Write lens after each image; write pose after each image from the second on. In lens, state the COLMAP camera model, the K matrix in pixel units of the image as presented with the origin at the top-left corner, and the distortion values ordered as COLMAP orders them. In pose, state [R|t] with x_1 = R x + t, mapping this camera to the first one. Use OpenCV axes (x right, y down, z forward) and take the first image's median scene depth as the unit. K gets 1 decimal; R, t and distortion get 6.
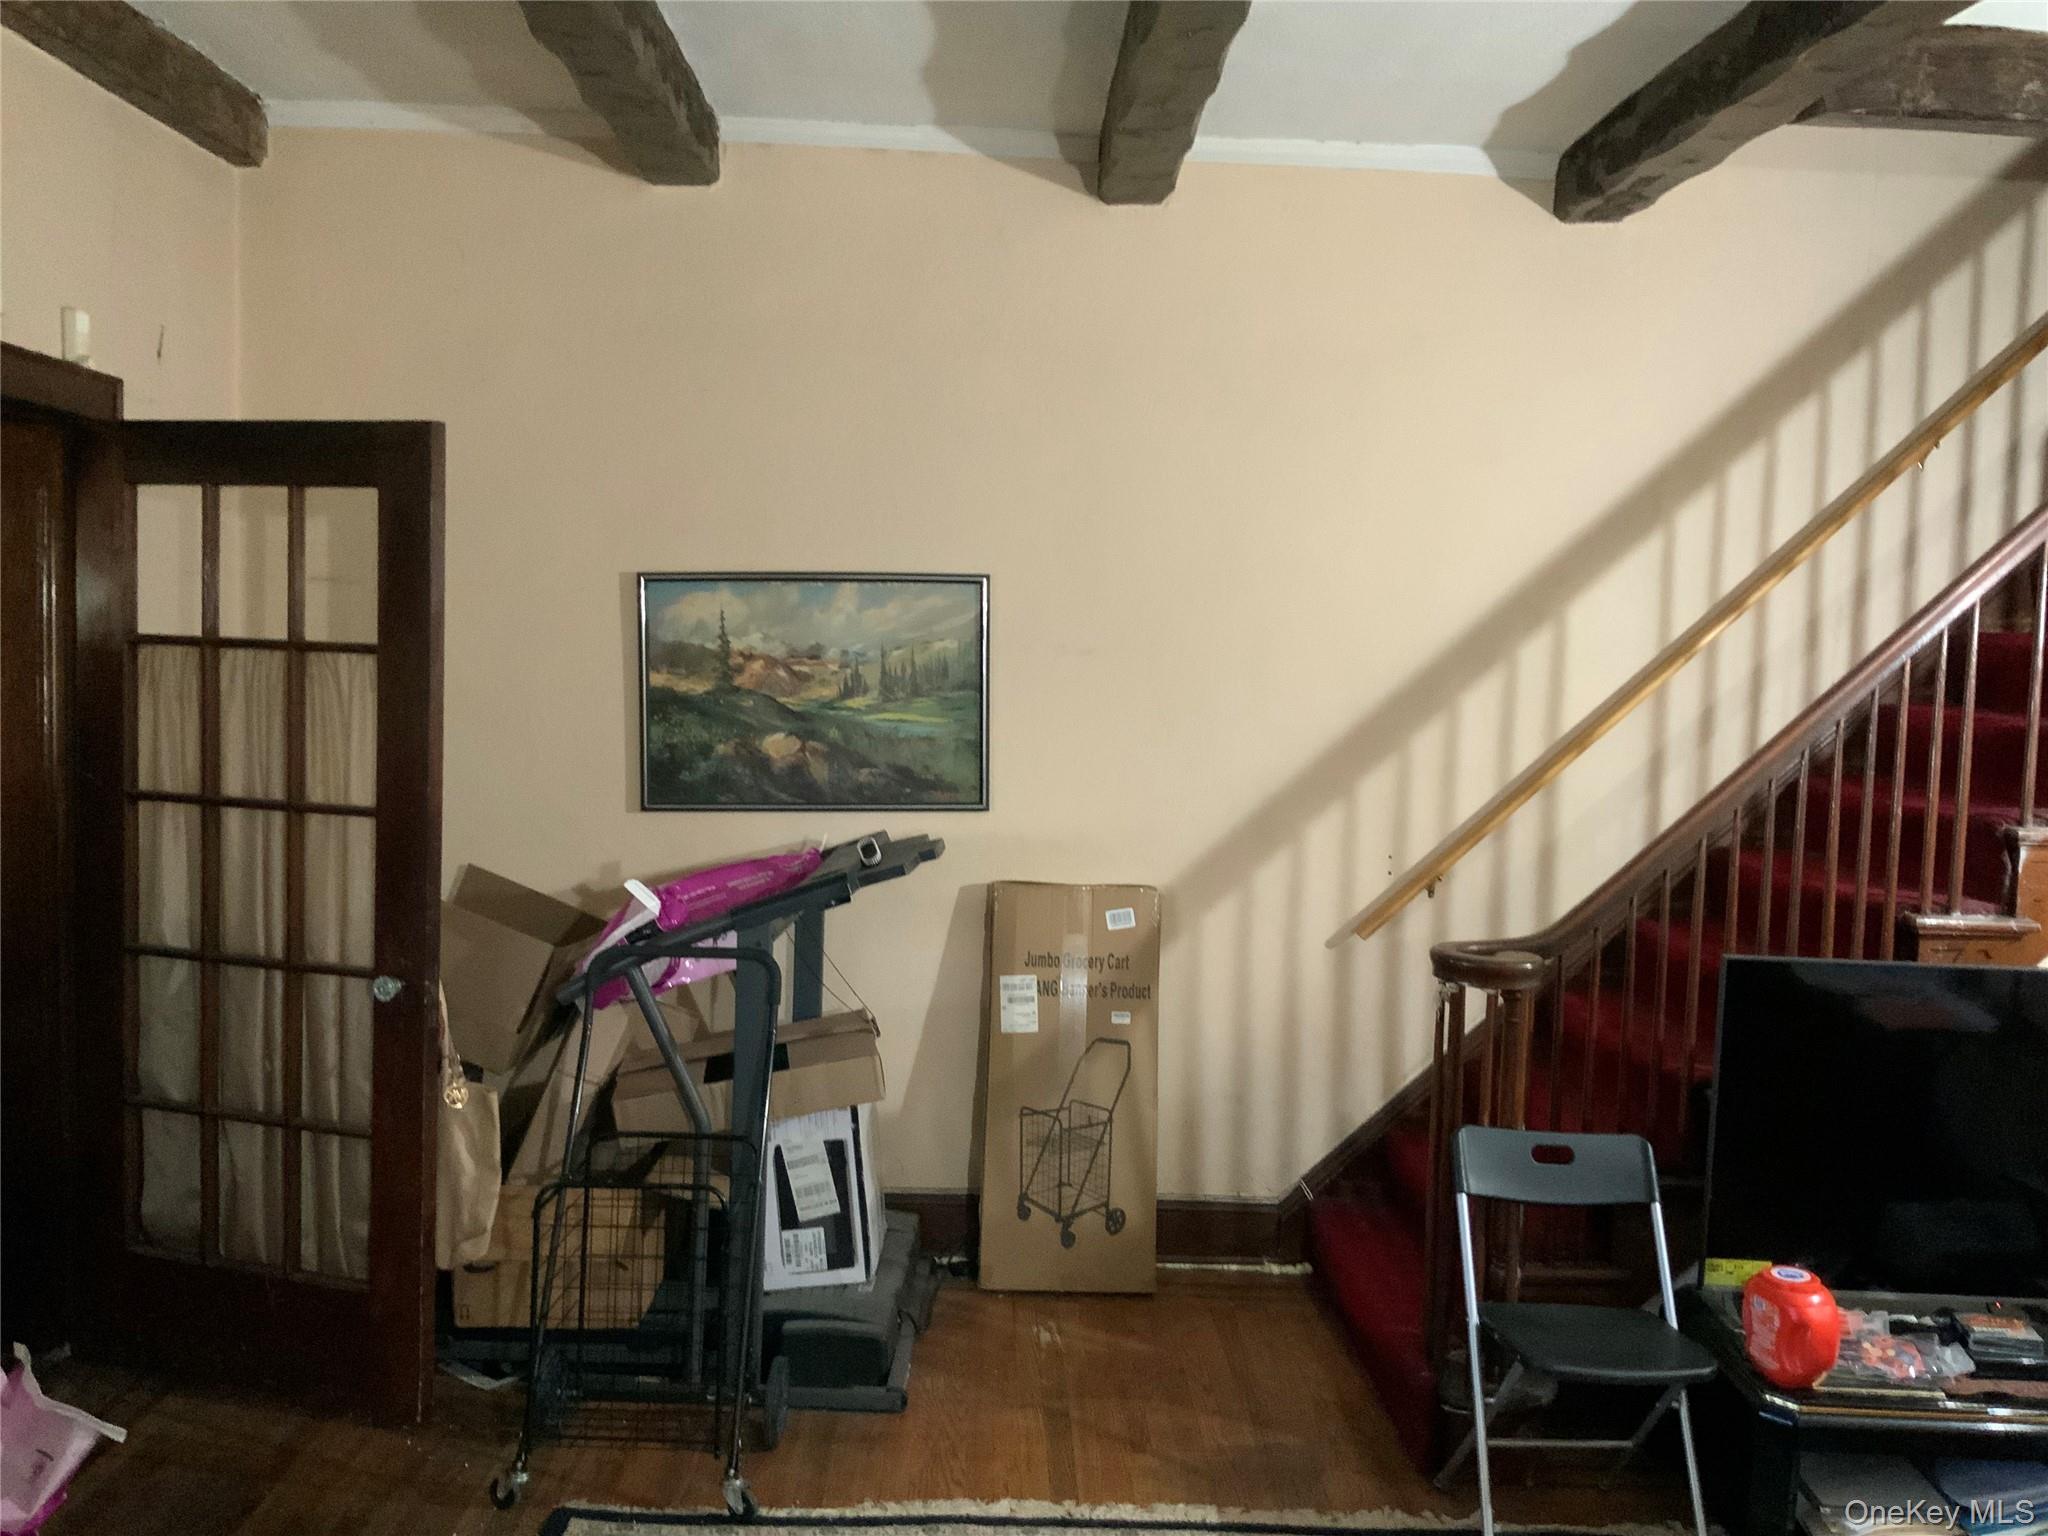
lens RADIAL K [[1691.7, 0, 1024.0], [0, 1691.7, 768.0], [0, 0, 1]] dist [0.006079, -0.005066]
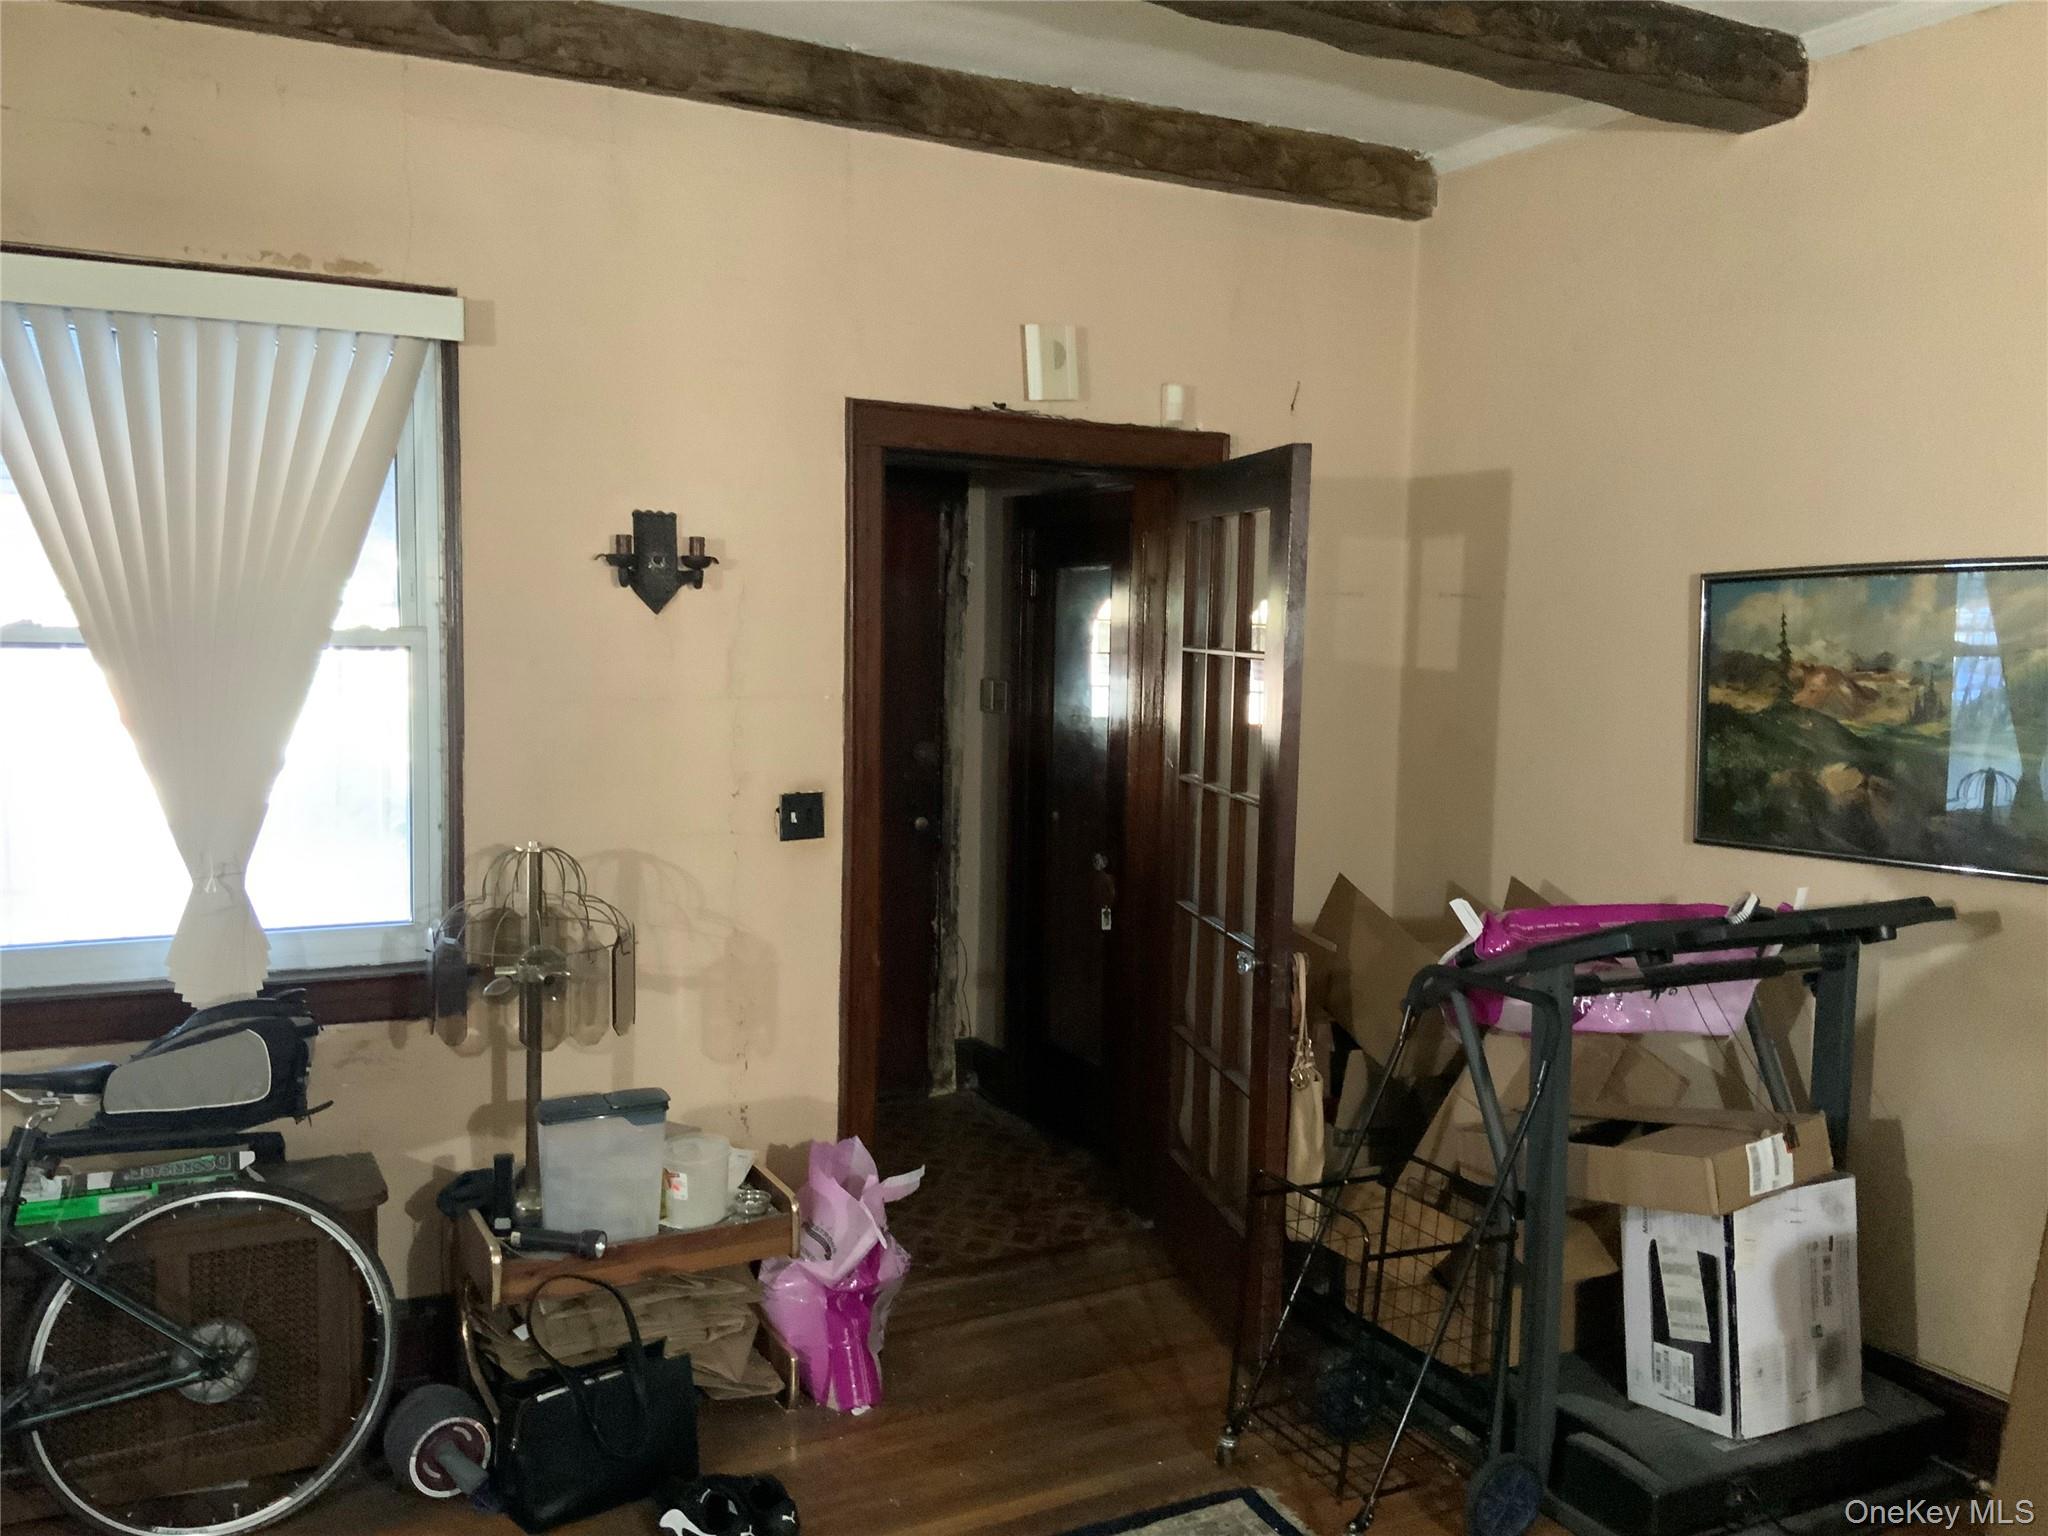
lens RADIAL K [[1727.2, 0, 1024.0], [0, 1727.2, 768.0], [0, 0, 1]] dist [-0.041087, -0.003334]
pose [[0.439742, 0.053955, -0.896502, 0.422310], [-0.065585, 0.997458, 0.027860, -0.015576], [0.895726, 0.046546, 0.442163, 0.287550]]
